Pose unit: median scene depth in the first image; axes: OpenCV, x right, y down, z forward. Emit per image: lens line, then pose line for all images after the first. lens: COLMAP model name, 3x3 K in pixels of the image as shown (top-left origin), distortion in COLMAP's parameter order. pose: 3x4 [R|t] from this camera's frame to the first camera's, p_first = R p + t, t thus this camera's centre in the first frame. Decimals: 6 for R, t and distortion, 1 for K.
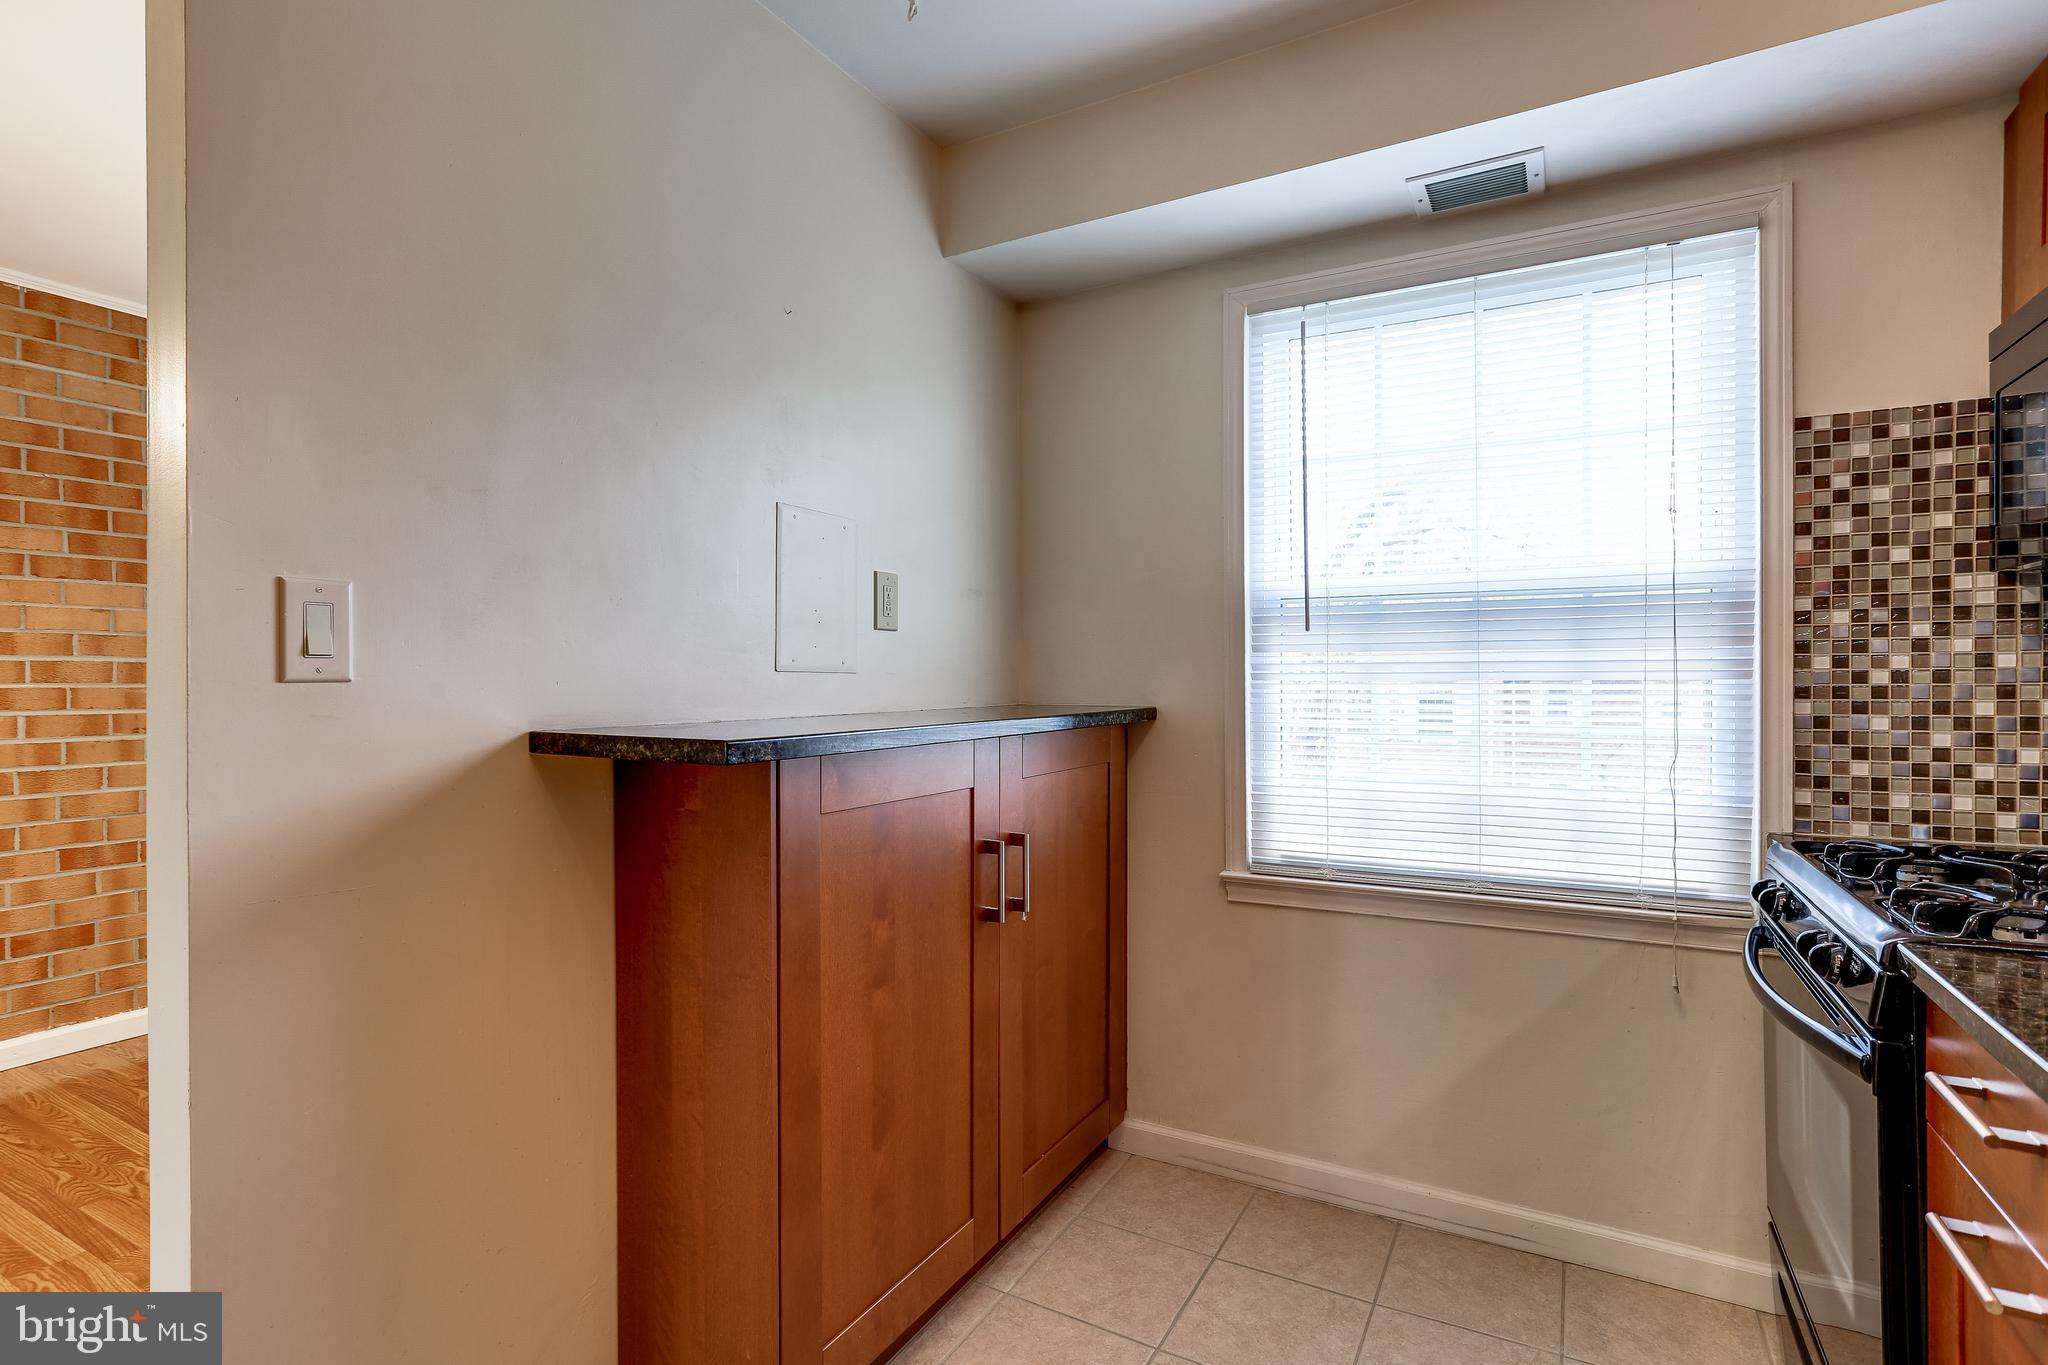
lens RADIAL K [[1006.0, 0, 1009.4], [0, 1006.0, 676.5], [0, 0, 1]] dist [-0.028392, 0.019667]
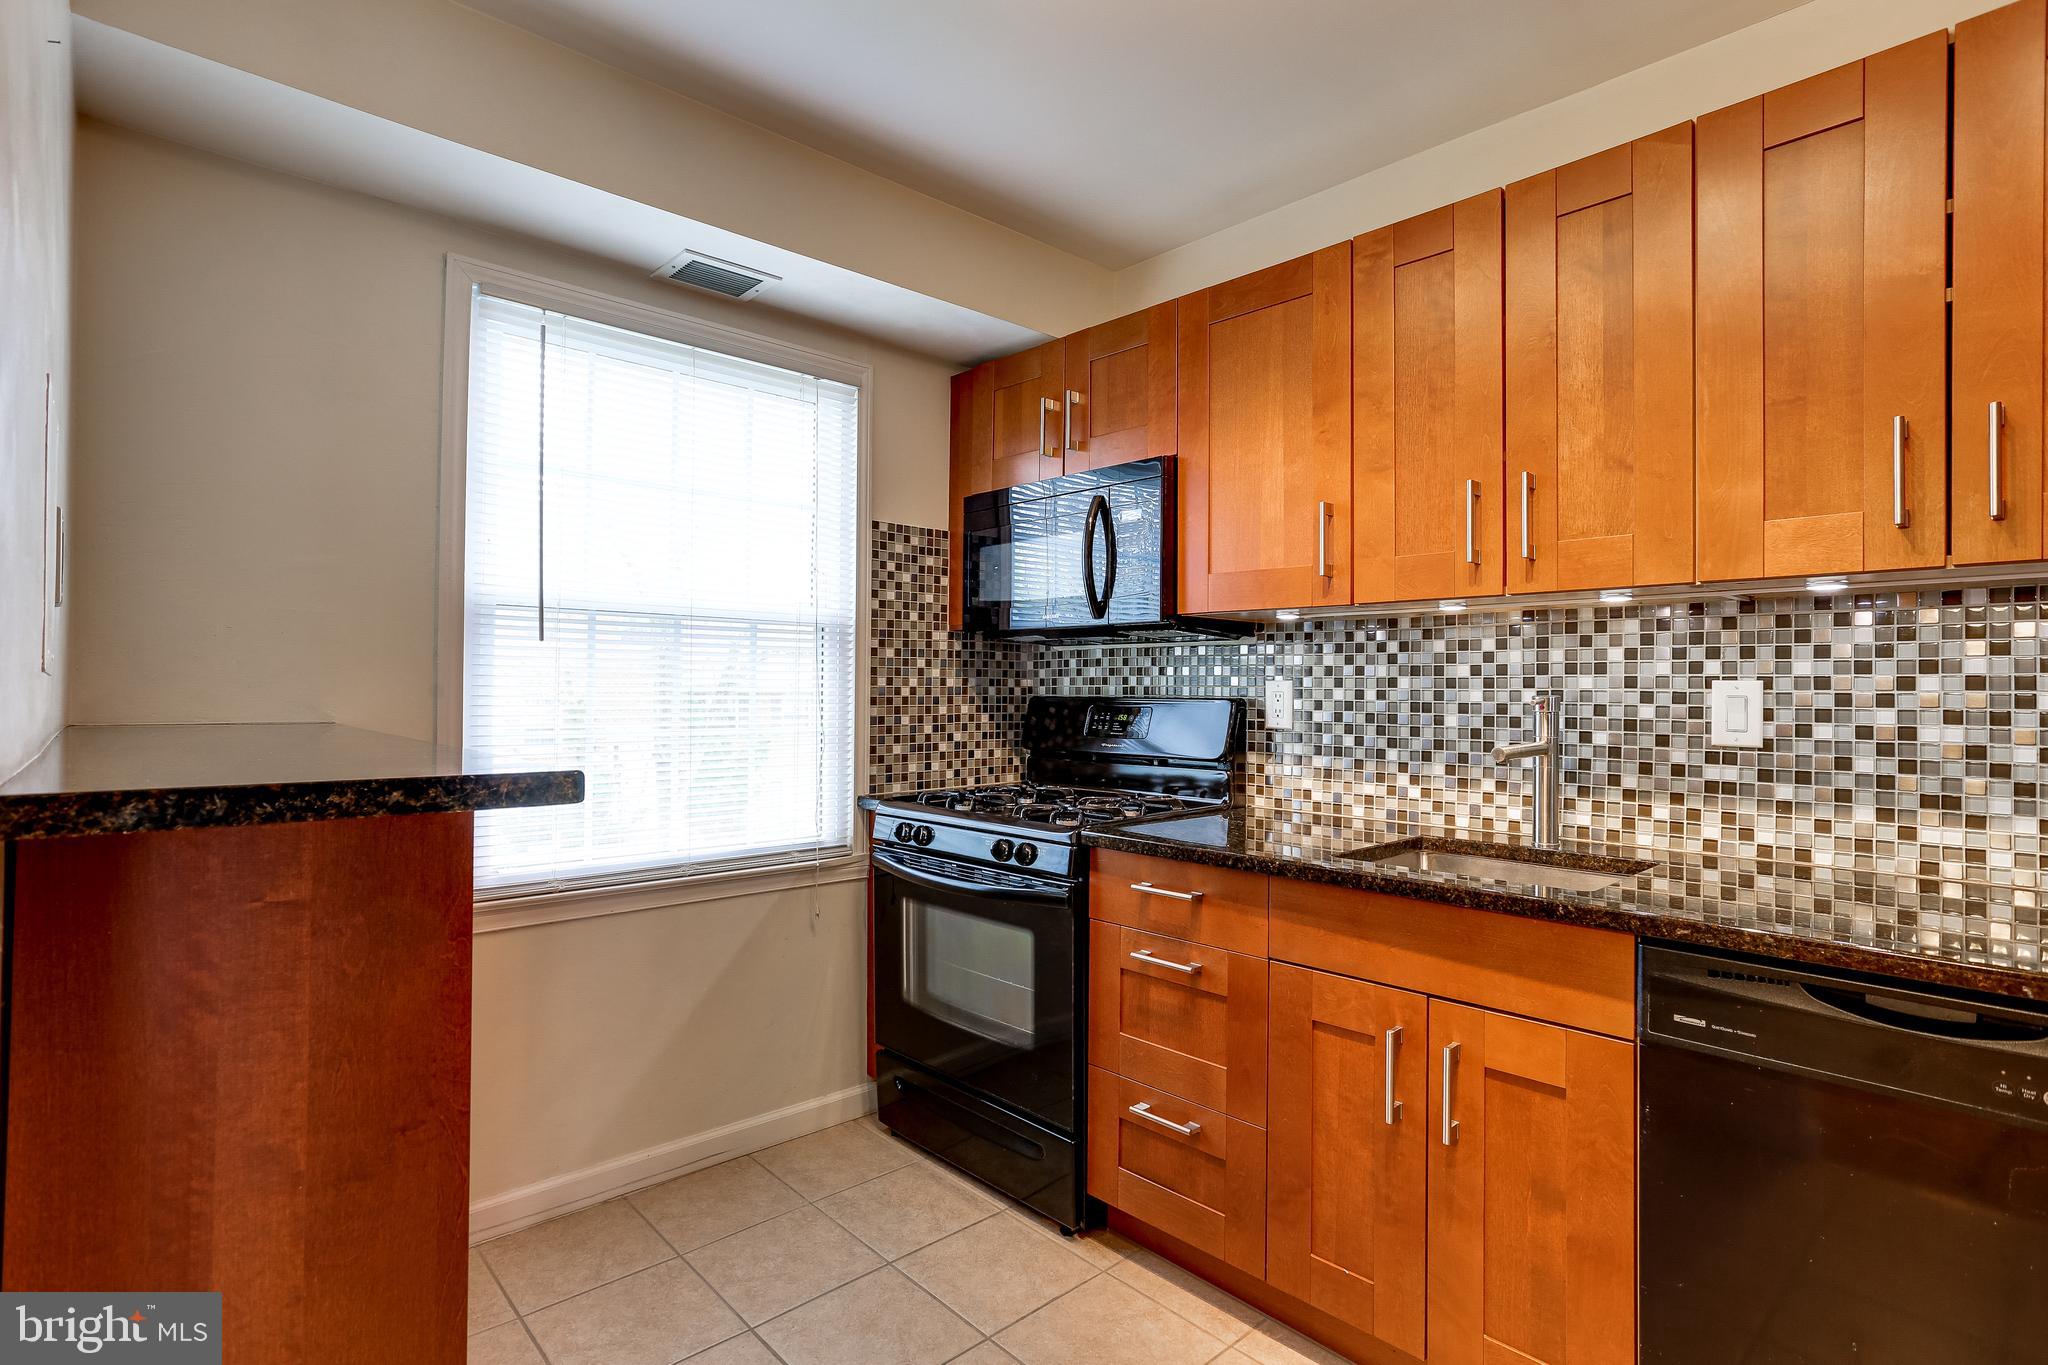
lens RADIAL K [[1006.0, 0, 1022.0], [0, 1006.0, 683.2], [0, 0, 1]] dist [-0.028392, 0.019667]
pose [[0.309198, 0.012009, 0.950922, -0.599743], [-0.007031, 0.999922, -0.010342, 0.003019], [-0.950972, -0.003488, 0.309258, 0.310672]]
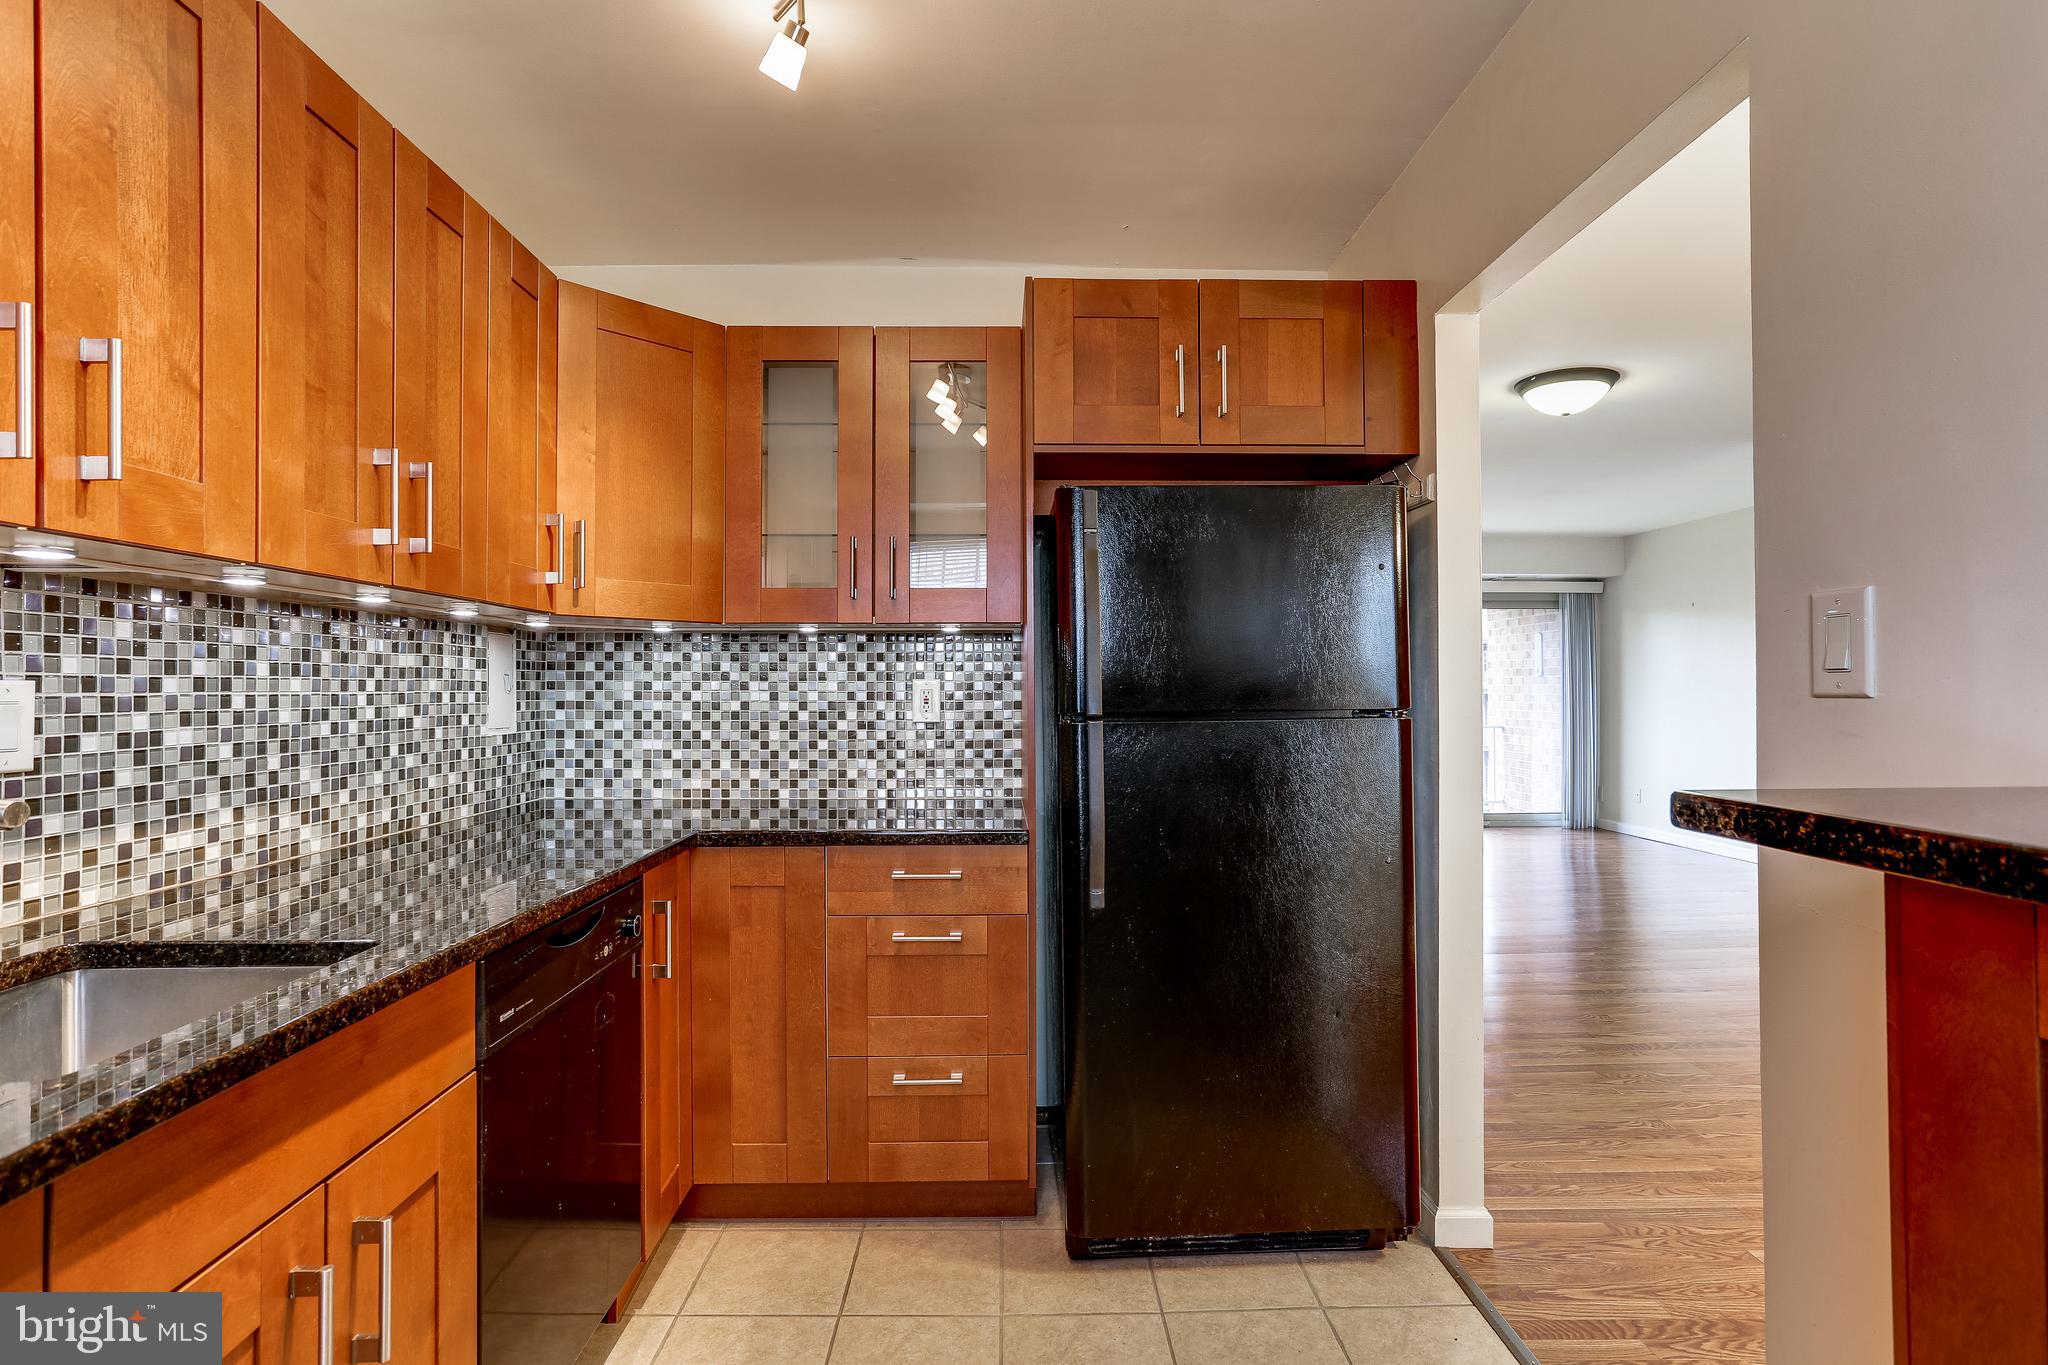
lens RADIAL K [[1006.0, 0, 1016.5], [0, 1006.0, 687.6], [0, 0, 1]] dist [-0.028392, 0.019667]
pose [[-0.862769, 0.007925, -0.505536, 0.308620], [0.007628, 0.999967, 0.002656, -0.006029], [0.505541, -0.001564, -0.862801, 0.923490]]
